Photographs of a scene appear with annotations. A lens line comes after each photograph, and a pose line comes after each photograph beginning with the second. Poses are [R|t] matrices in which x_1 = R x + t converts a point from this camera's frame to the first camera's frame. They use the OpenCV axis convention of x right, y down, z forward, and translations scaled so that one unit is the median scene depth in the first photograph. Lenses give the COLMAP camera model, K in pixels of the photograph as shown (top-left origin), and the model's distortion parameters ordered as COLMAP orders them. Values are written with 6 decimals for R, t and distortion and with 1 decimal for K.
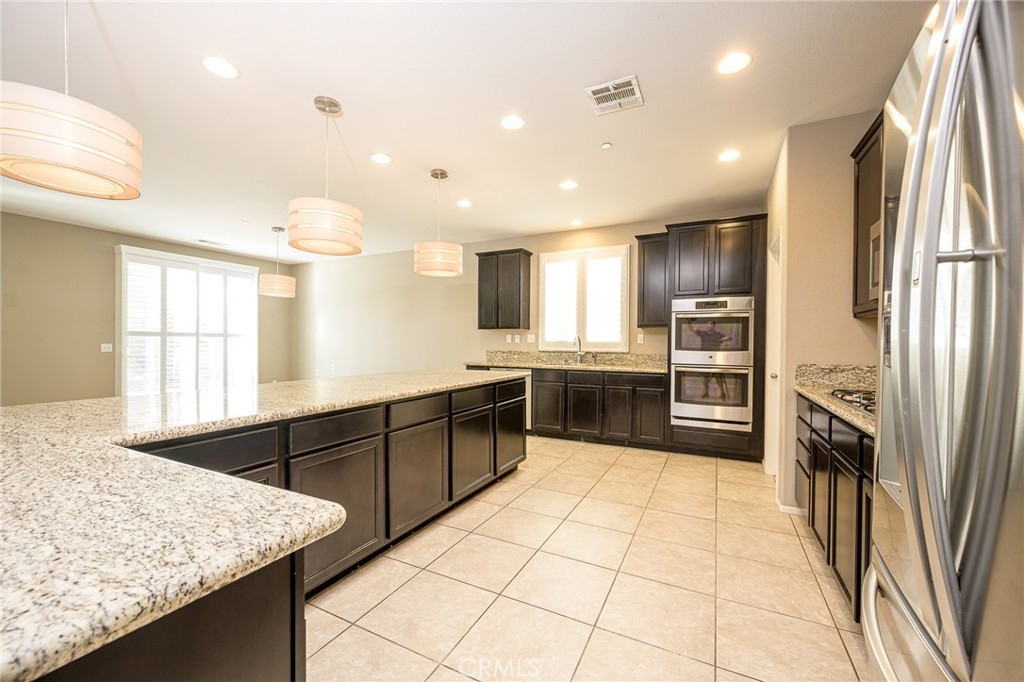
lens RADIAL K [[404.2, 0, 511.3], [0, 404.2, 347.9], [0, 0, 1]] dist [-0.000267, 0.000050]
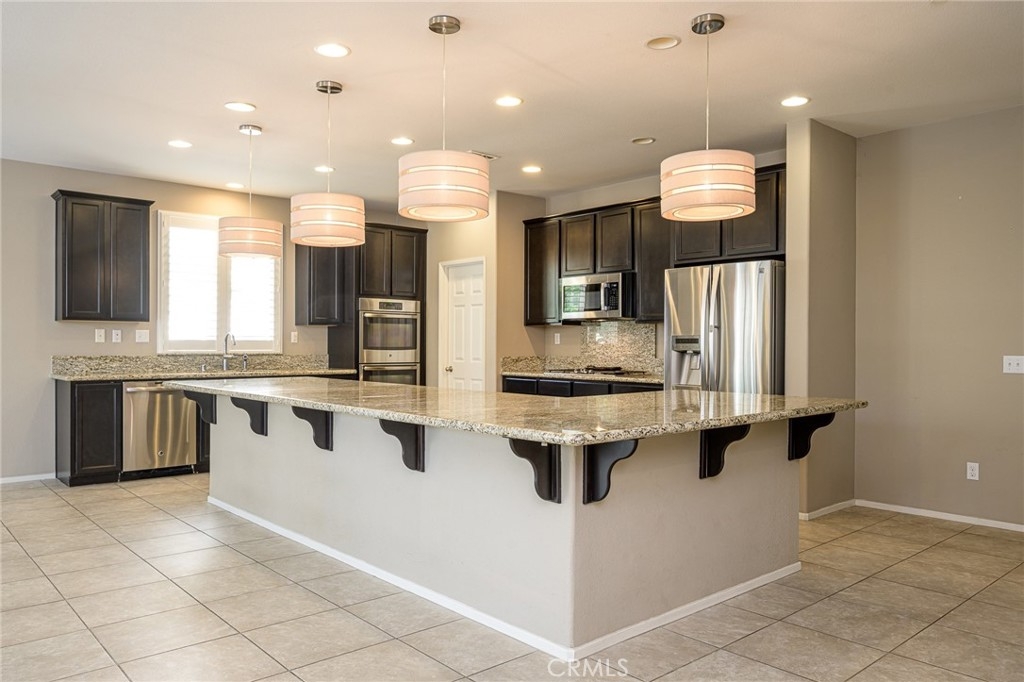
lens RADIAL K [[770.3, 0, 512.0], [0, 770.3, 341.0], [0, 0, 1]] dist [-0.002672, -0.002262]
pose [[0.350840, -0.007852, 0.936402, -0.927790], [0.007959, 0.999954, 0.005402, -0.017409], [-0.936402, 0.005558, 0.350886, 0.004181]]
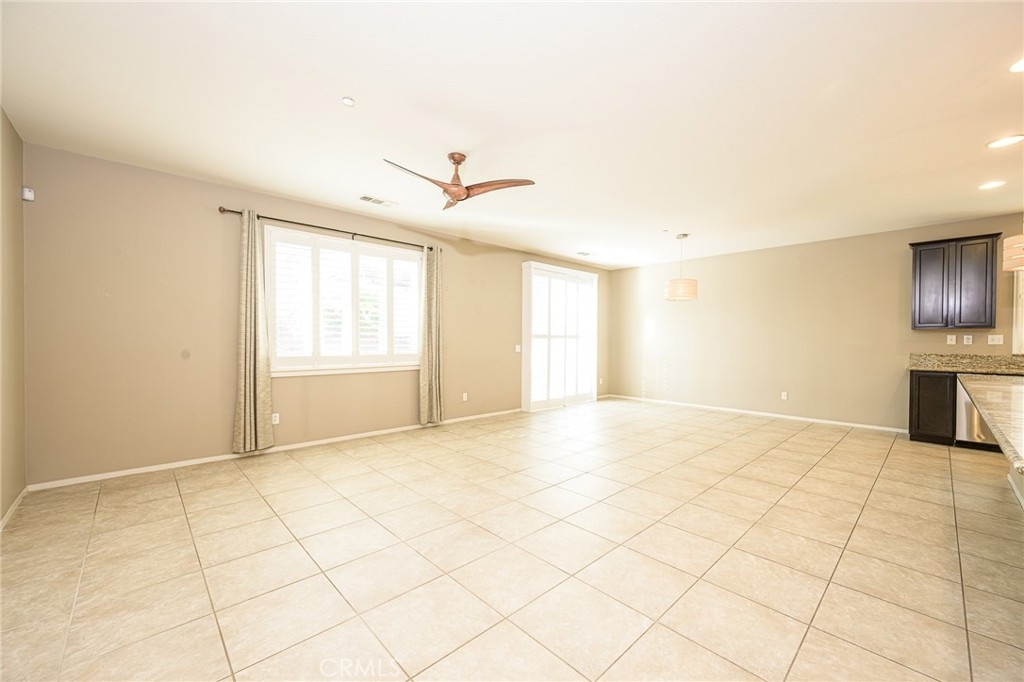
lens RADIAL K [[407.1, 0, 509.9], [0, 407.1, 336.9], [0, 0, 1]] dist [0.001008, 0.000303]
pose [[0.939999, -0.004602, -0.341145, -0.620201], [-0.003304, 0.999739, -0.022590, -0.006768], [0.341160, 0.022362, 0.939739, -0.135368]]
